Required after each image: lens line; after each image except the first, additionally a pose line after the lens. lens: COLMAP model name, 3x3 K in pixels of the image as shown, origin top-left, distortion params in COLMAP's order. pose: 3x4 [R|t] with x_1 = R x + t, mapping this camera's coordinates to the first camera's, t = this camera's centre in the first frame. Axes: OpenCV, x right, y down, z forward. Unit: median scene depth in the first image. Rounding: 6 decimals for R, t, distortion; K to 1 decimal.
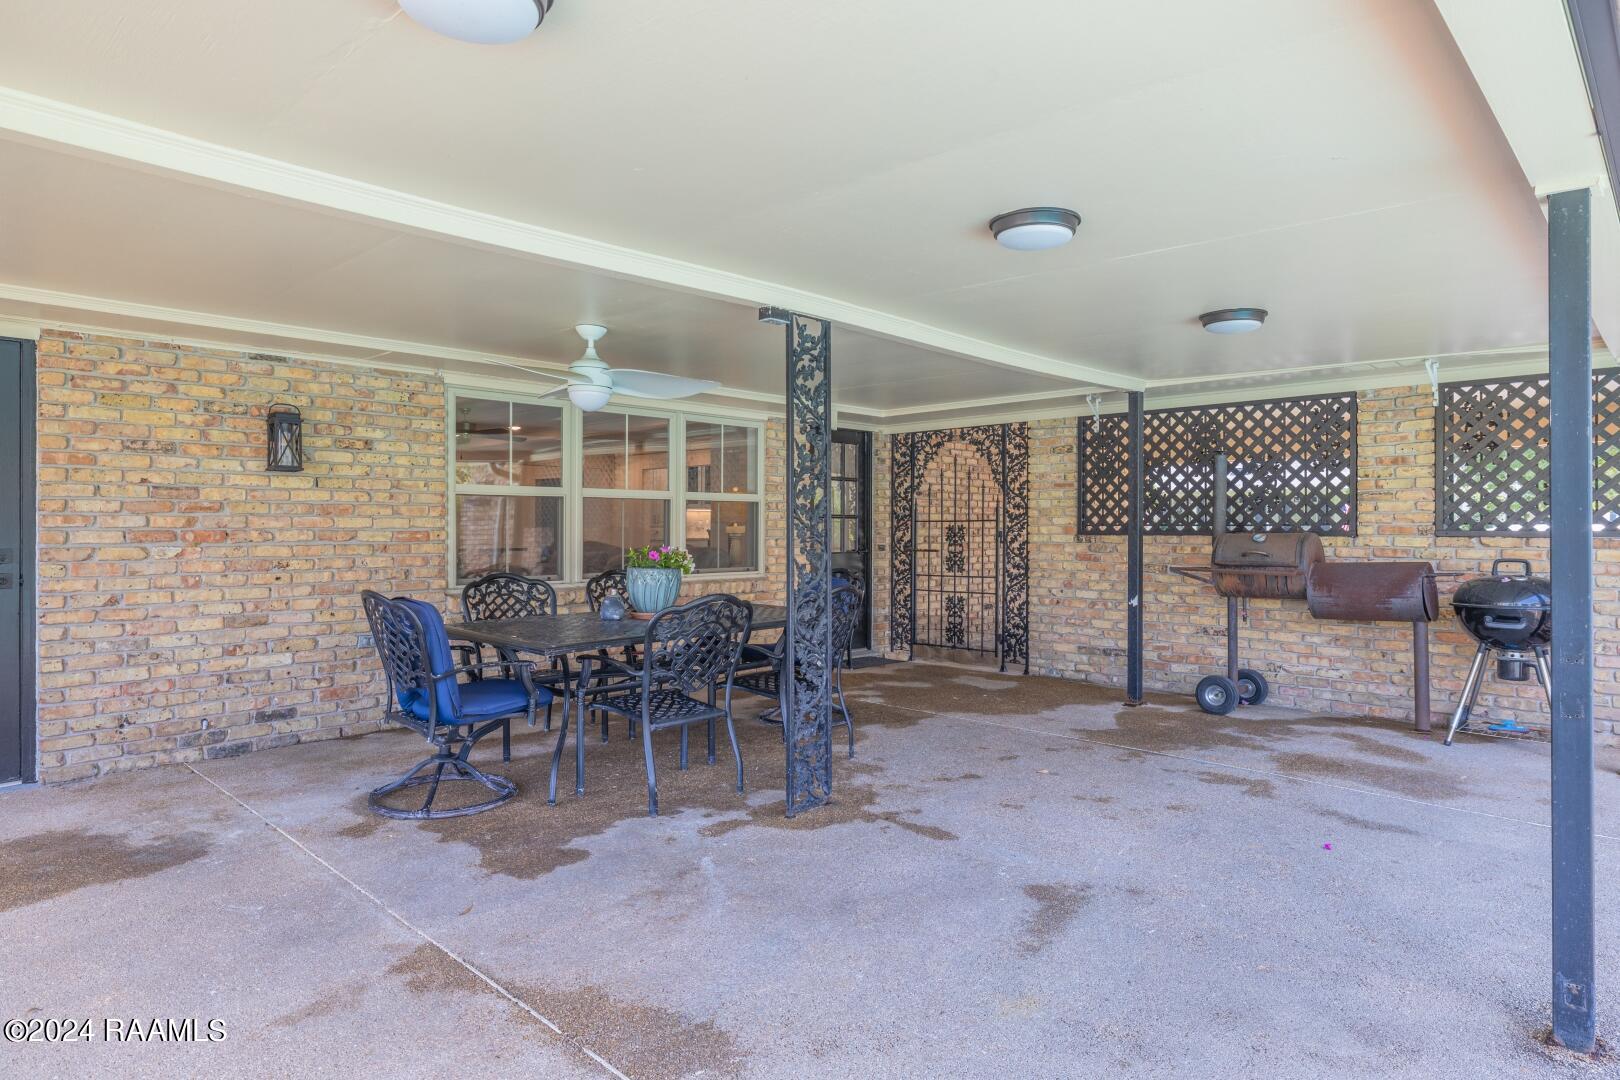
lens RADIAL K [[925.8, 0, 810.0], [0, 925.8, 540.0], [0, 0, 1]] dist [0.000340, 0.000007]
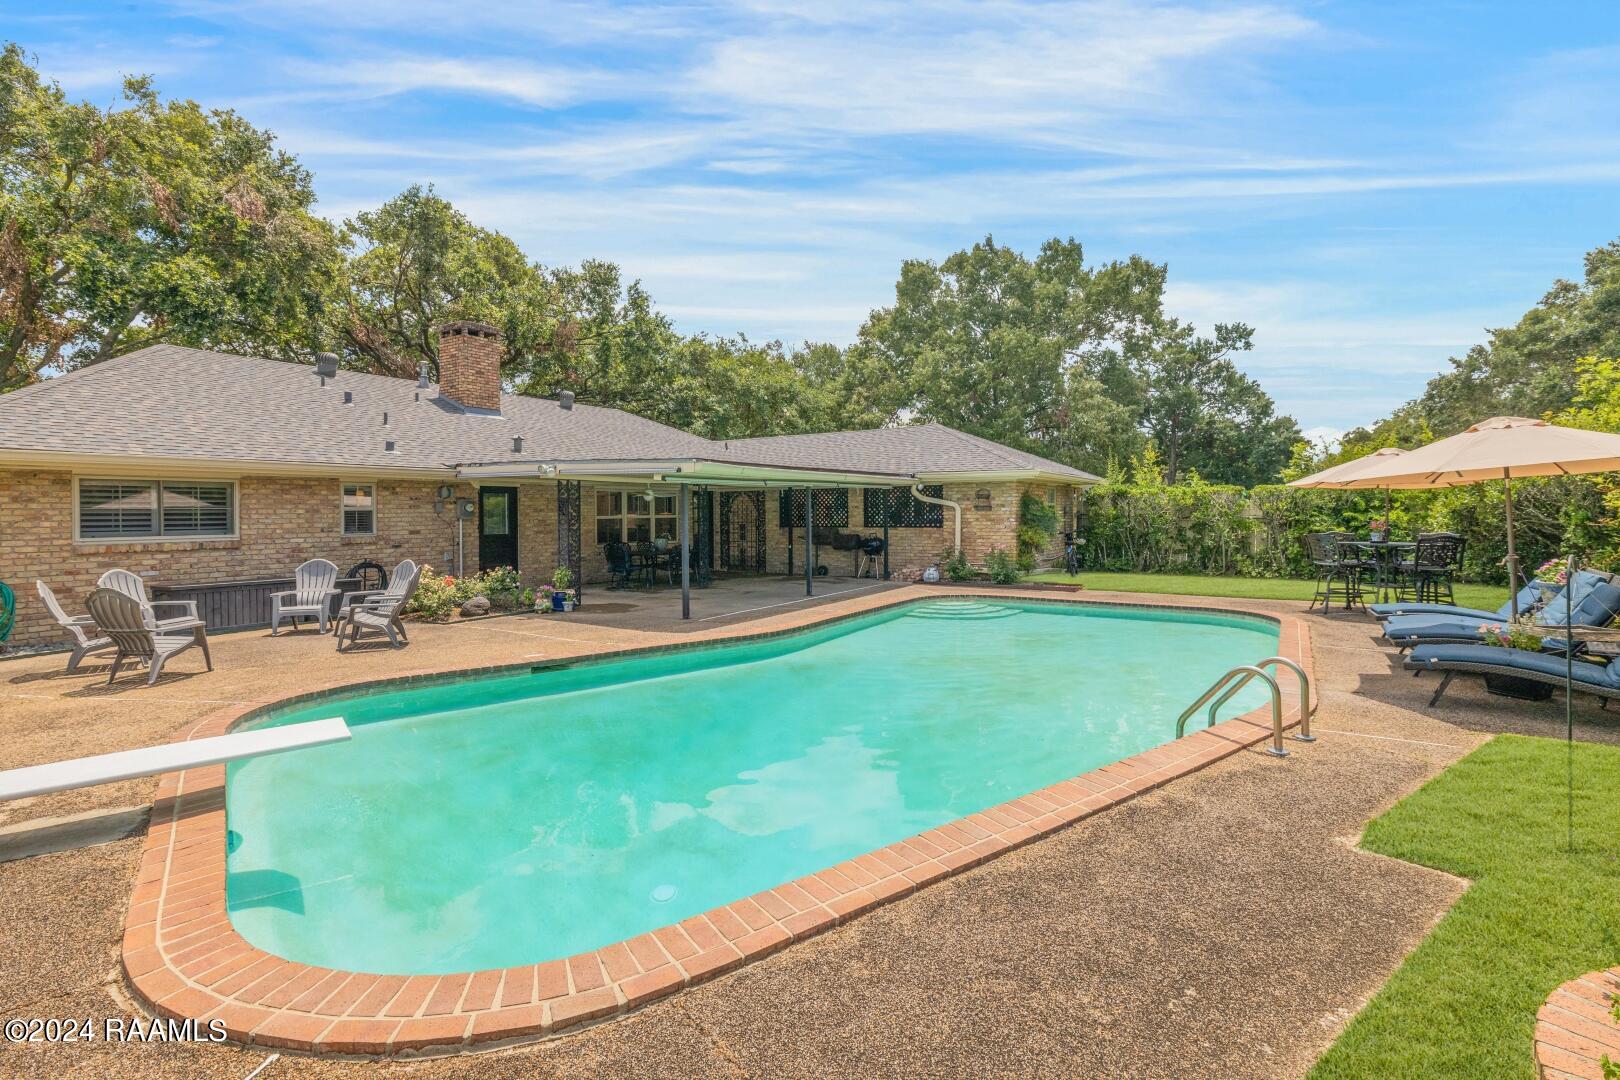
lens RADIAL K [[768.4, 0, 810.9], [0, 768.4, 520.2], [0, 0, 1]] dist [-0.023885, 0.000103]
pose [[0.979002, -0.010576, 0.203579, -0.138274], [0.011177, 0.999936, -0.001803, -0.023599], [-0.203546, 0.004040, 0.979057, -1.567296]]
